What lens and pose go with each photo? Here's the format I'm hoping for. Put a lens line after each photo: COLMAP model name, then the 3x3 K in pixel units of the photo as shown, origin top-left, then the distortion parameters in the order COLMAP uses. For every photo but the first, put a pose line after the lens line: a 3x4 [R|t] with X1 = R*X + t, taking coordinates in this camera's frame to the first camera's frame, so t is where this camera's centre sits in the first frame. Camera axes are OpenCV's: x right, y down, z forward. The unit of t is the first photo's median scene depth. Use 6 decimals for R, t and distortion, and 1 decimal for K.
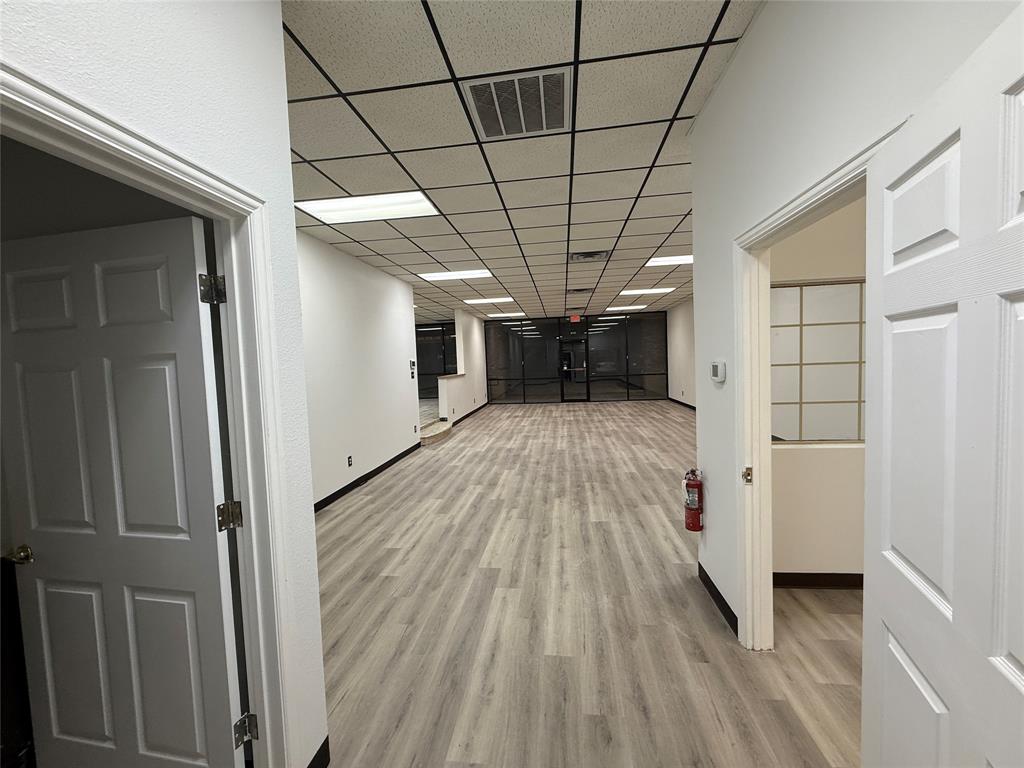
lens RADIAL K [[406.6, 0, 514.0], [0, 406.6, 379.7], [0, 0, 1]] dist [-0.001200, 0.000684]
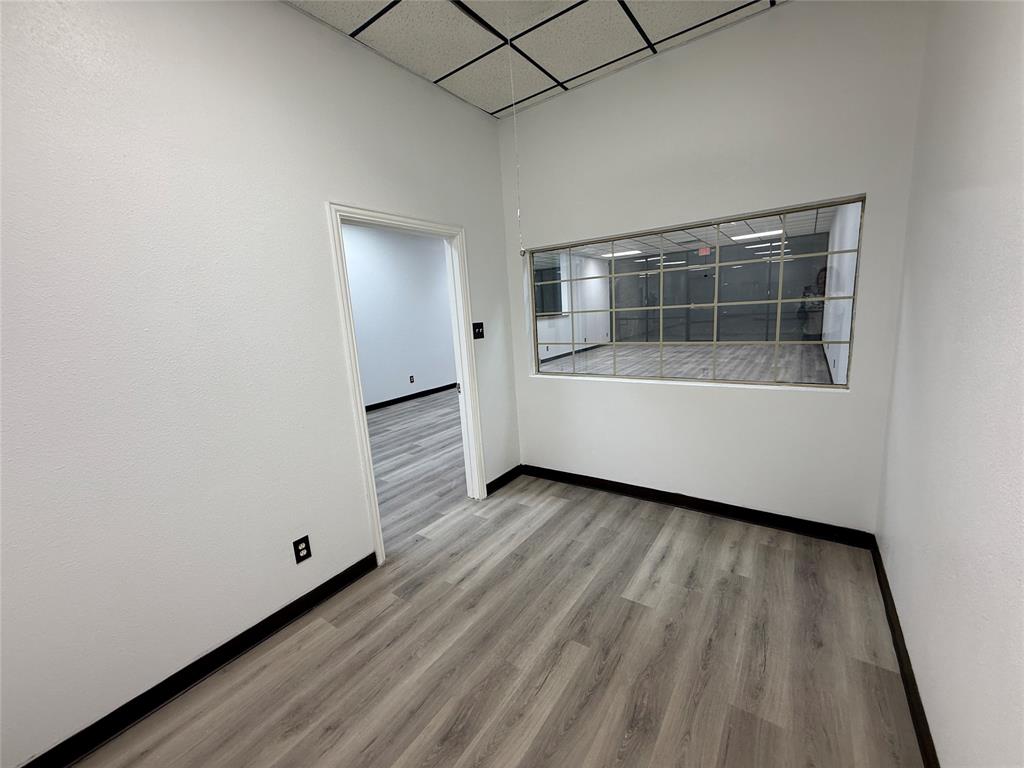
lens RADIAL K [[406.6, 0, 512.7], [0, 406.6, 388.0], [0, 0, 1]] dist [-0.001200, 0.000684]
pose [[0.876782, 0.070624, -0.475674, 0.940471], [0.010041, 0.986253, 0.164939, -0.012643], [0.480783, -0.149392, 0.864019, -0.148732]]
